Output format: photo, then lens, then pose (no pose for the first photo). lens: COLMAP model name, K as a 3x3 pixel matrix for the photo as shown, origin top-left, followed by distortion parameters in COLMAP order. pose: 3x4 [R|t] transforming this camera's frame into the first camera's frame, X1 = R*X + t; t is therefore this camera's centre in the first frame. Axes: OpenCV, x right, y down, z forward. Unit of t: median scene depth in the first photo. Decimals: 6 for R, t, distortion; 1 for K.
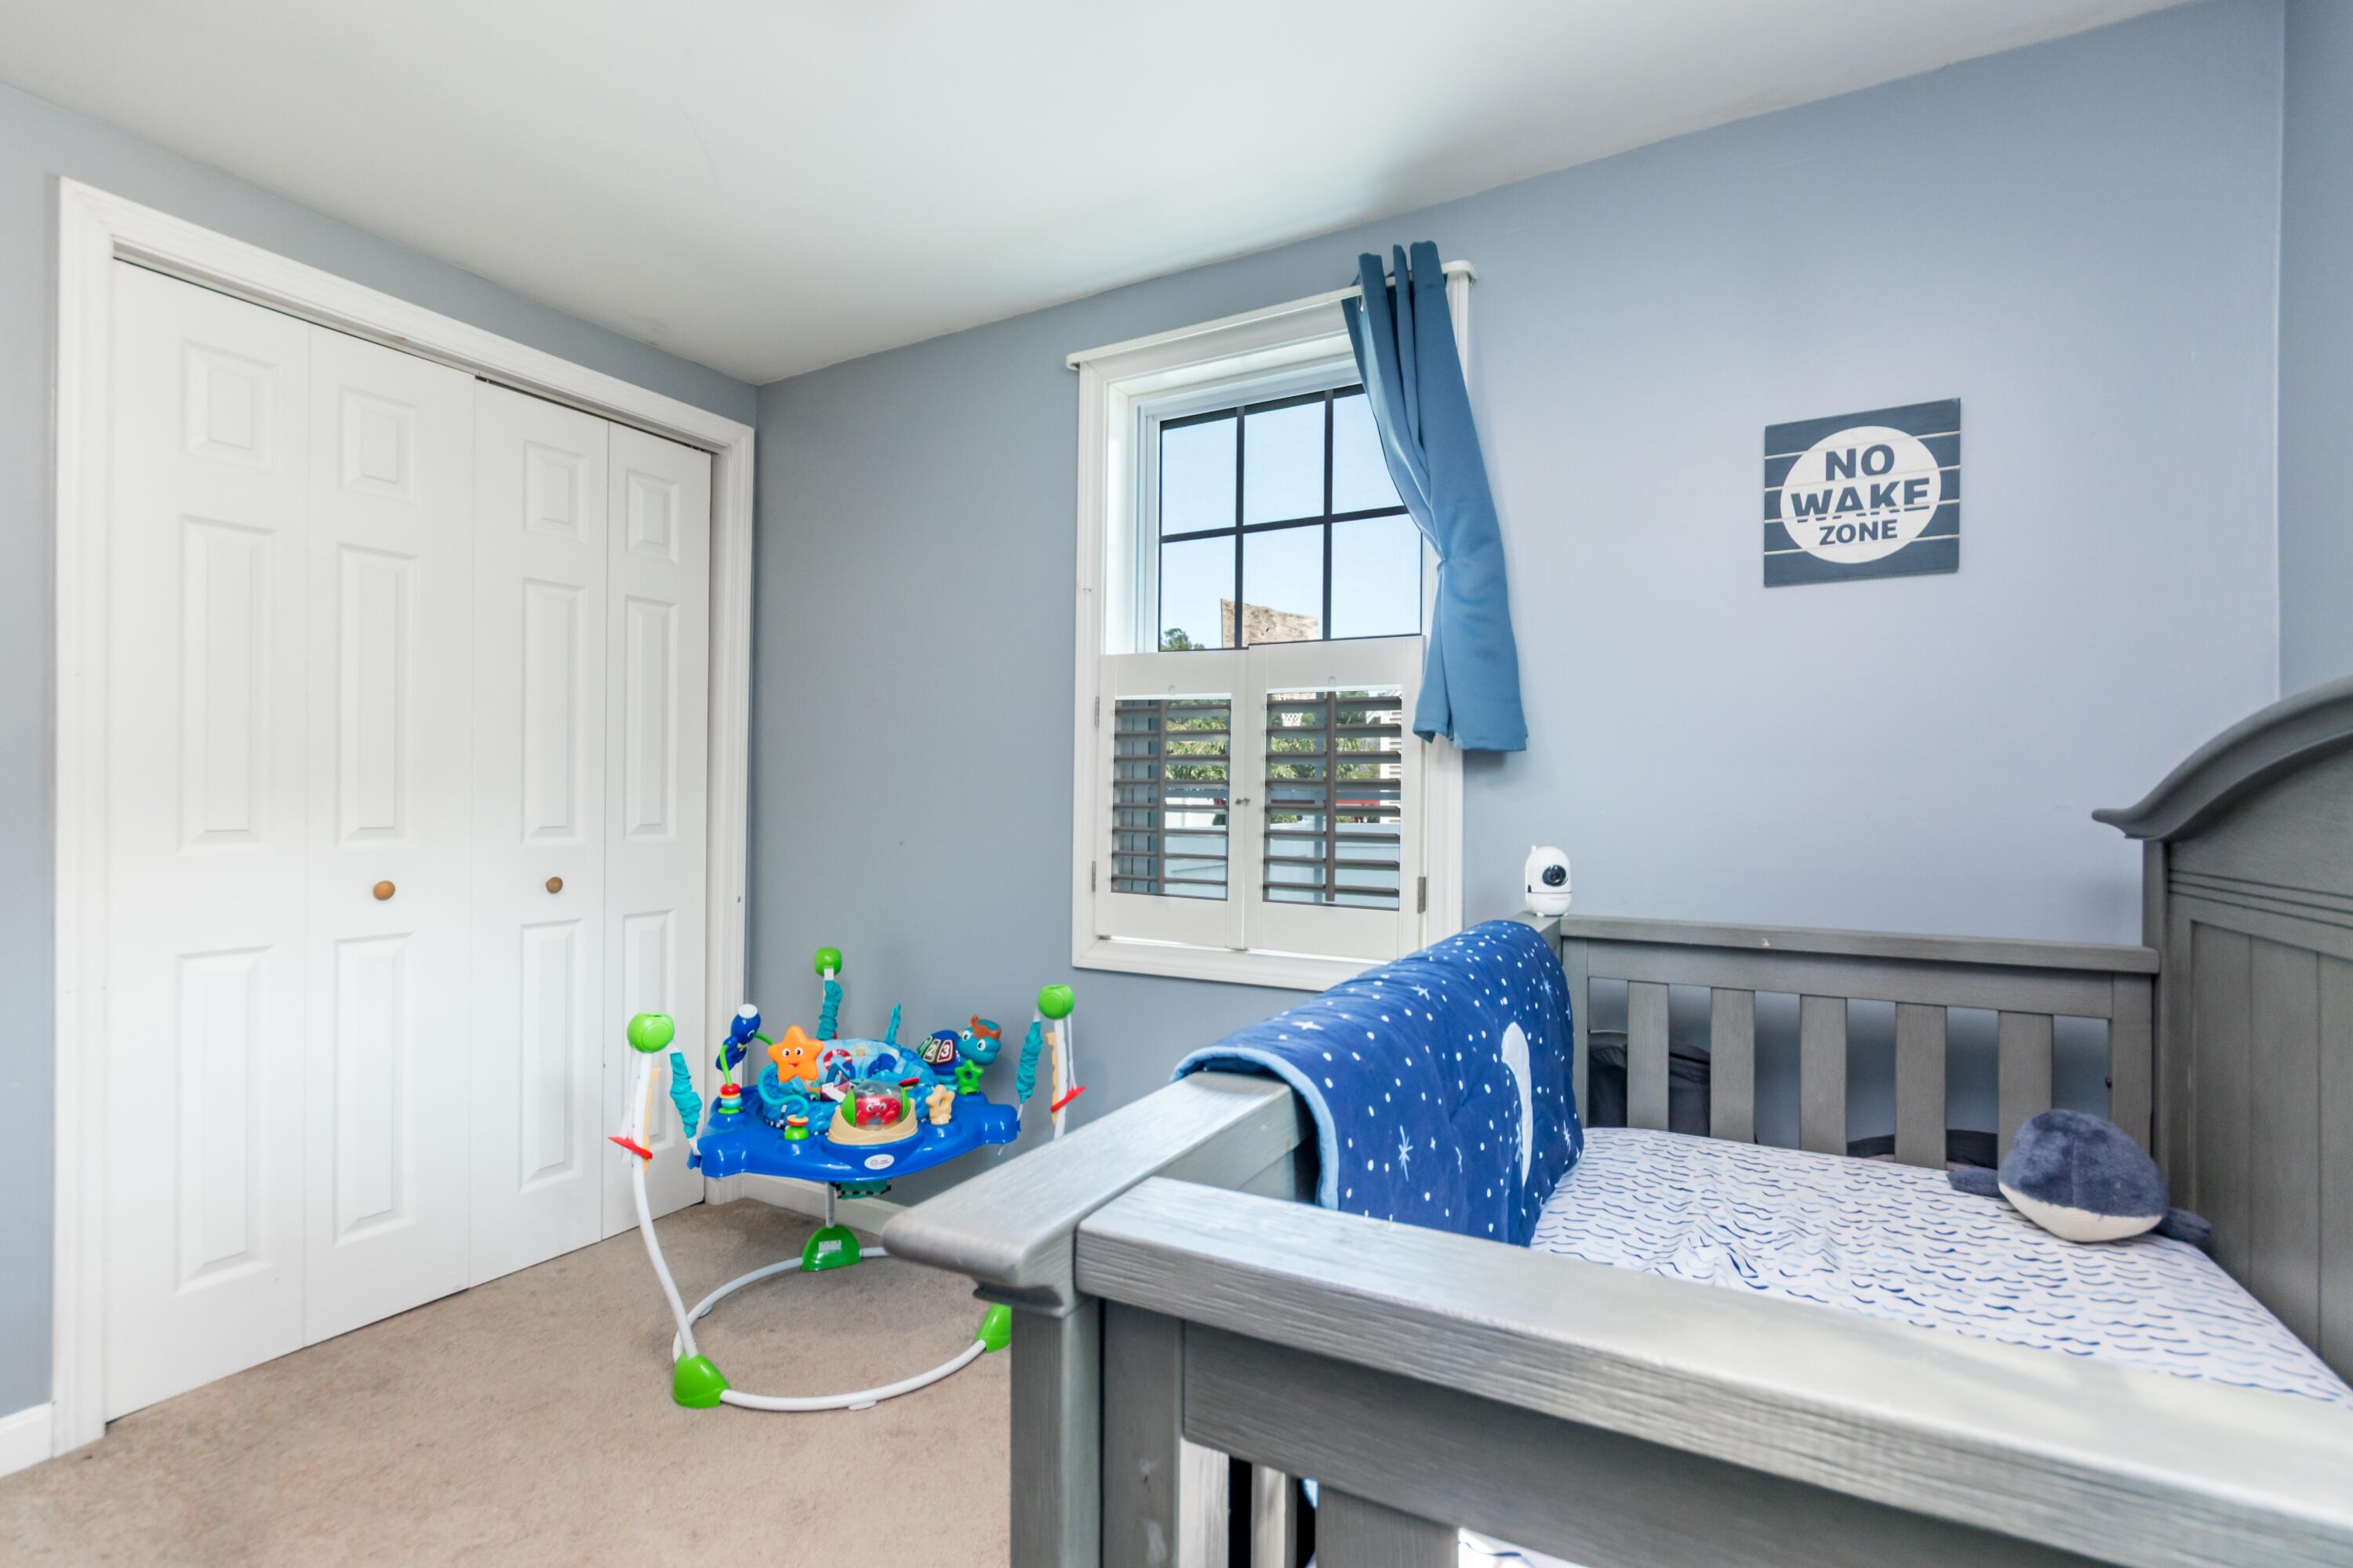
lens RADIAL K [[1081.7, 0, 1174.6], [0, 1081.7, 795.0], [0, 0, 1]] dist [0.003241, -0.000710]
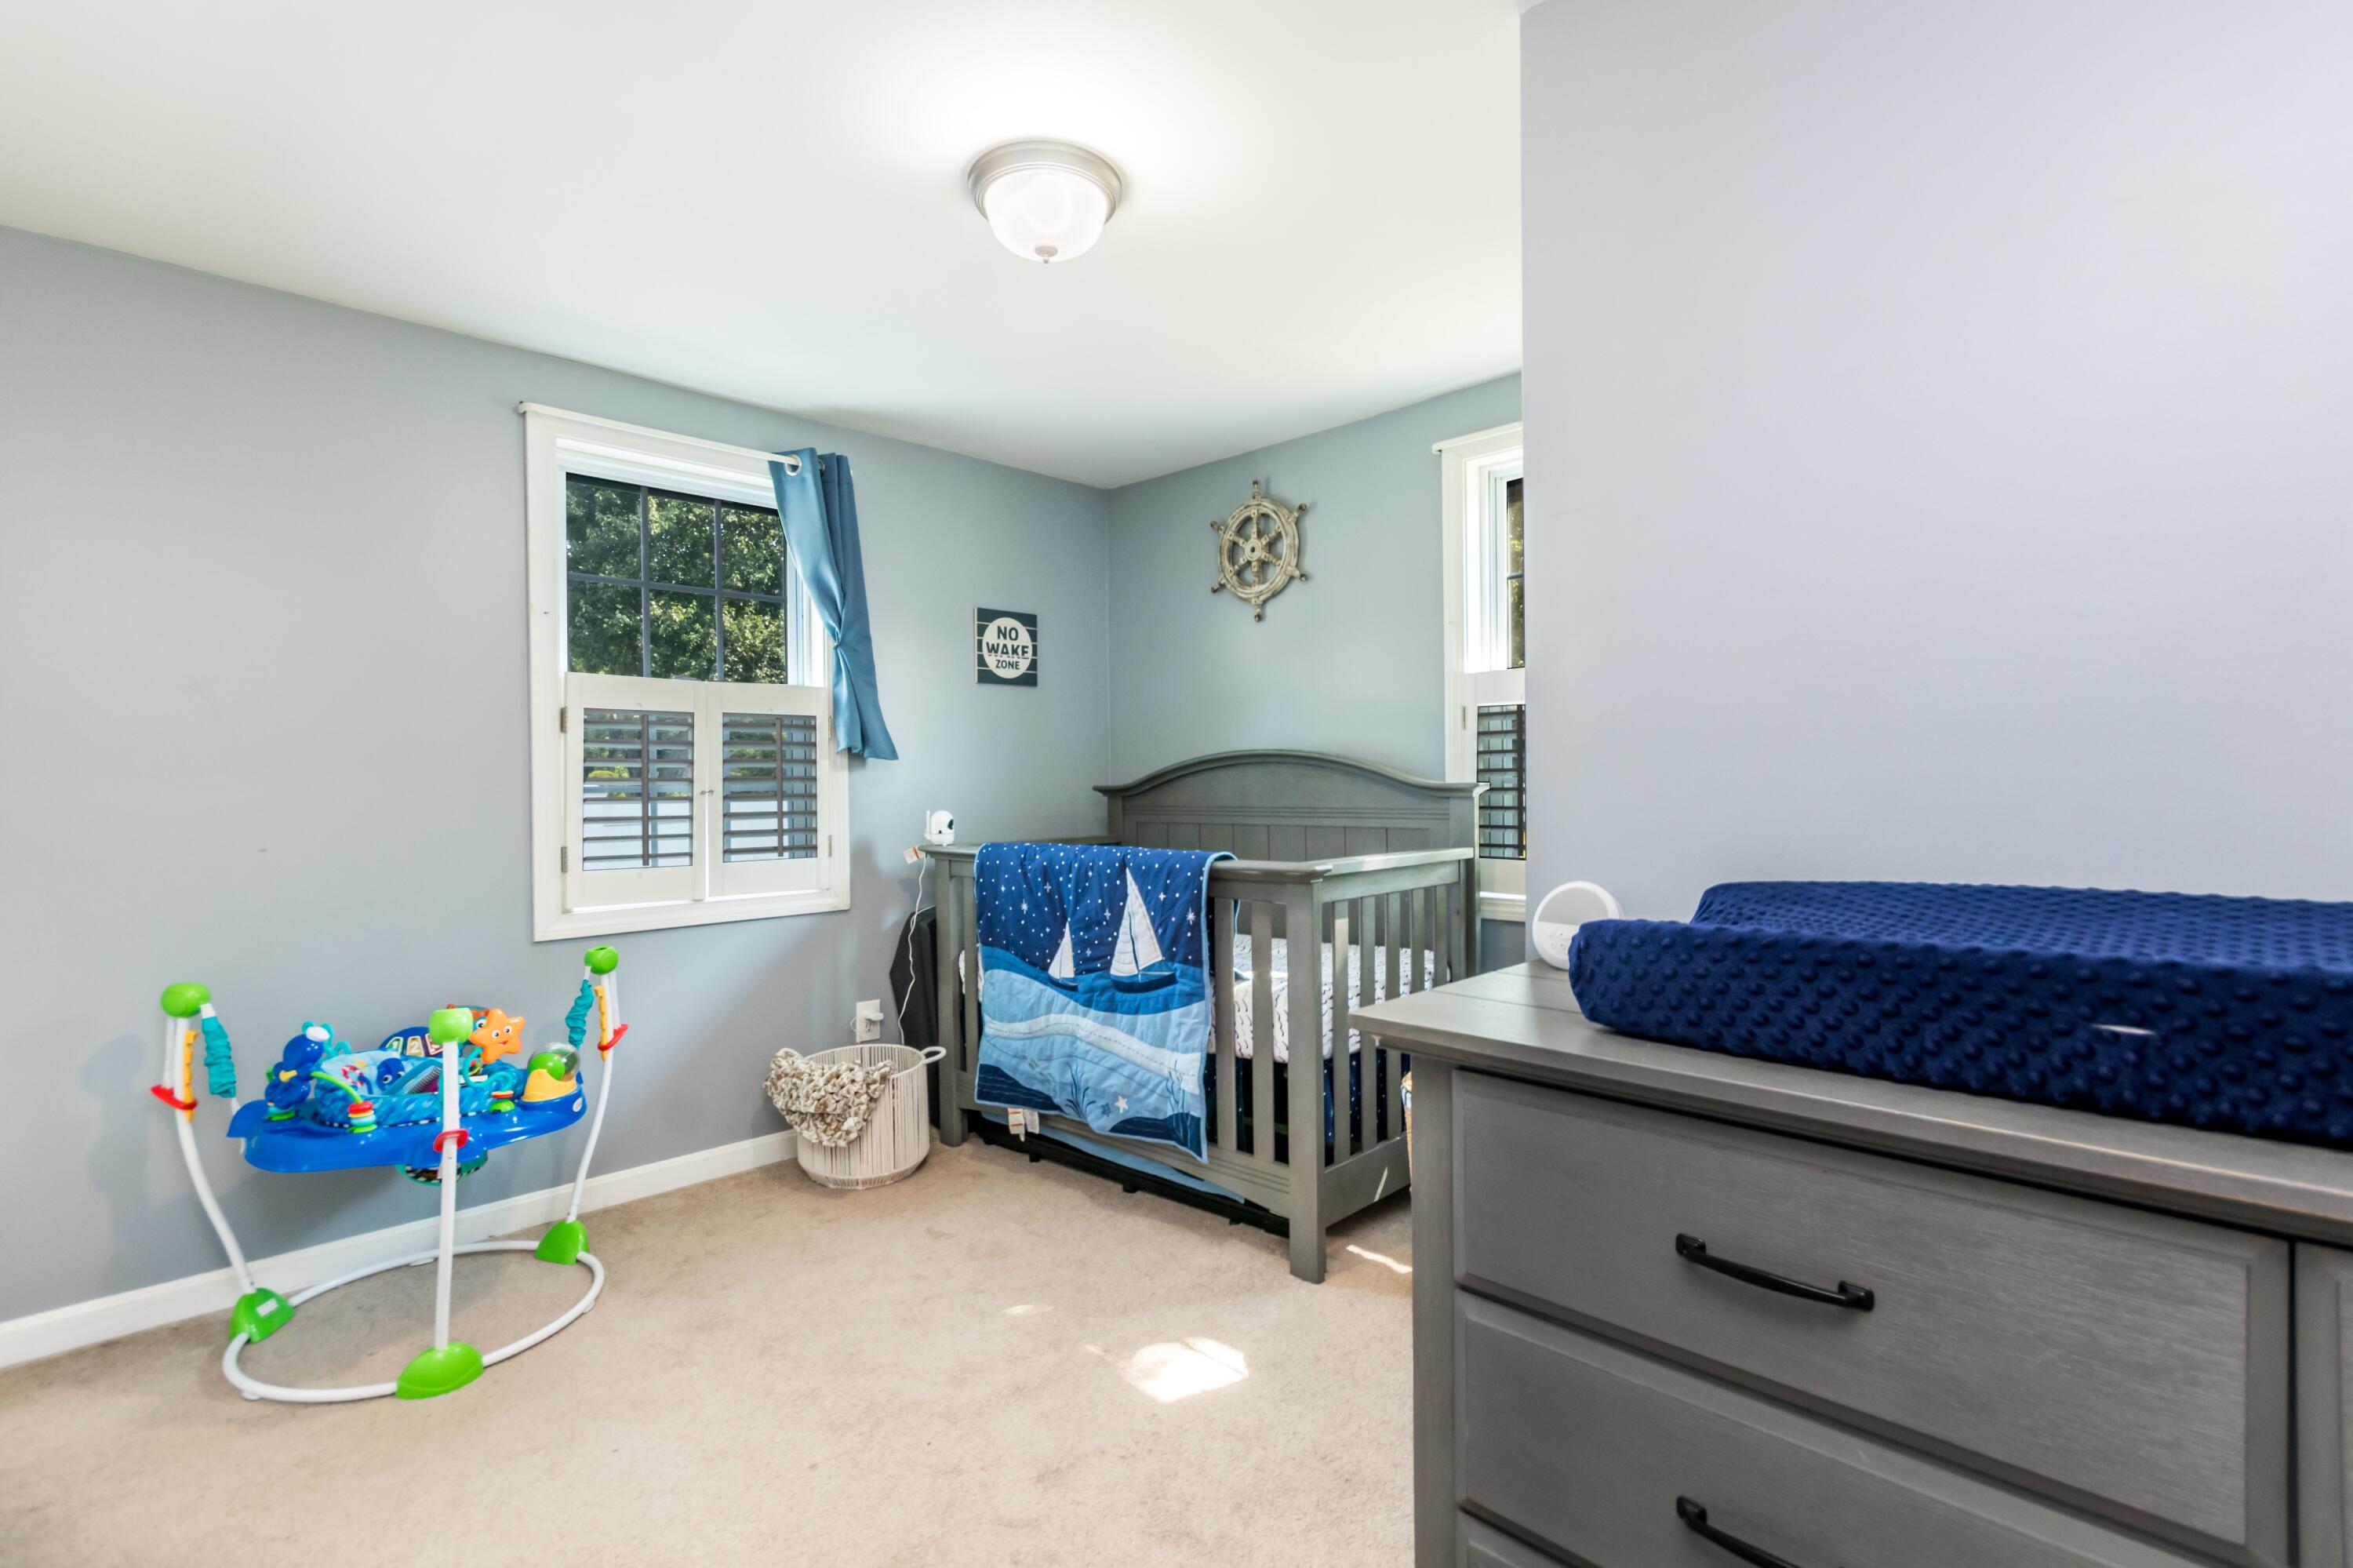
lens RADIAL K [[1081.7, 0, 1174.6], [0, 1081.7, 795.0], [0, 0, 1]] dist [0.003241, -0.000710]
pose [[0.266639, -0.024662, 0.963481, -1.396970], [0.010411, 0.999688, 0.022707, -0.019625], [-0.963740, 0.003976, 0.266813, 0.070651]]
